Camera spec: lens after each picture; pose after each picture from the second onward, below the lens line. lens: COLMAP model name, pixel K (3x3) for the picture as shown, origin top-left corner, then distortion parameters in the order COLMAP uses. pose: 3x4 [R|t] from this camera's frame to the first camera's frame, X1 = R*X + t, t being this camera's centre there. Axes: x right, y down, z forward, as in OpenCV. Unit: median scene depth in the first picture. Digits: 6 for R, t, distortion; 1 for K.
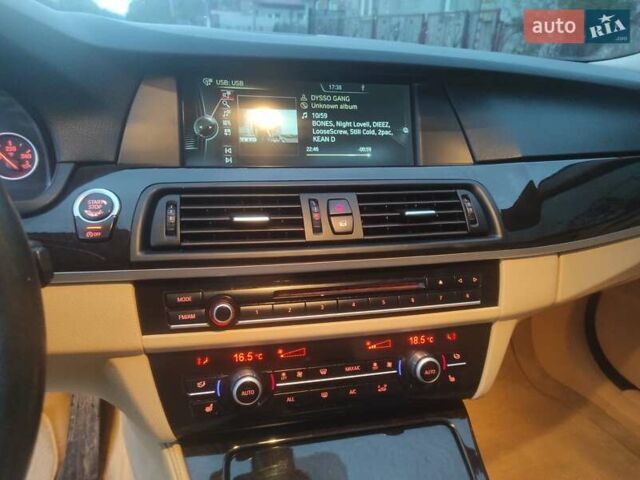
lens RADIAL K [[472.4, 0, 316.8], [0, 472.4, 235.7], [0, 0, 1]] dist [0.037482, -0.026590]
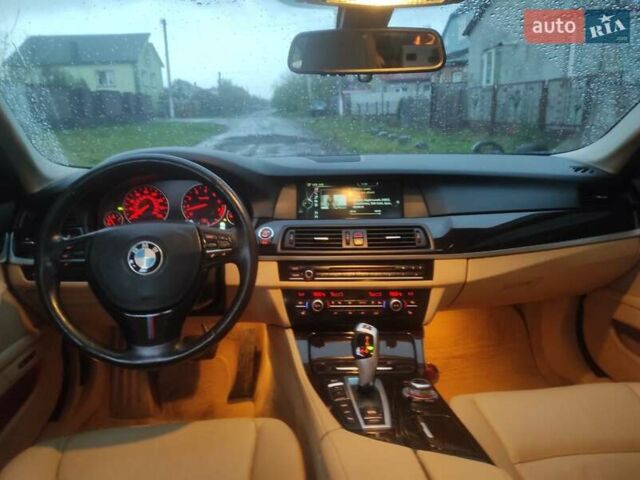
lens RADIAL K [[472.4, 0, 322.7], [0, 472.4, 241.4], [0, 0, 1]] dist [0.037482, -0.026590]
pose [[0.967382, -0.002326, -0.253310, 0.451403], [-0.028432, 0.992643, -0.117694, 0.244826], [0.251720, 0.121057, 0.960199, -1.268160]]
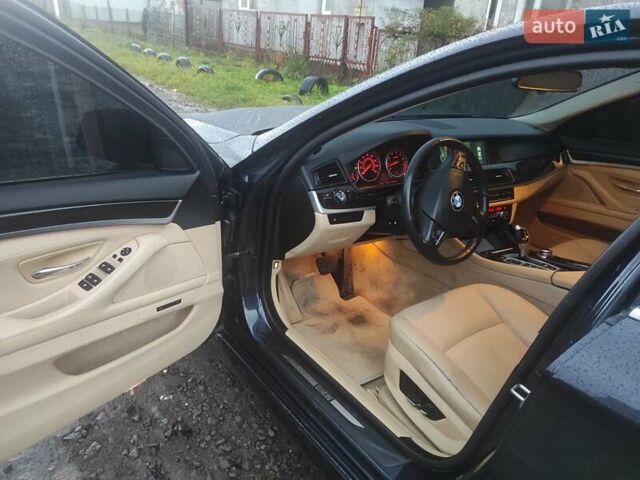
lens RADIAL K [[472.4, 0, 315.6], [0, 472.4, 238.8], [0, 0, 1]] dist [0.037482, -0.026590]
pose [[0.957728, -0.098210, 0.270391, -2.340628], [0.085679, 0.994645, 0.057794, 0.109089], [-0.274619, -0.032184, 0.961014, -2.393515]]
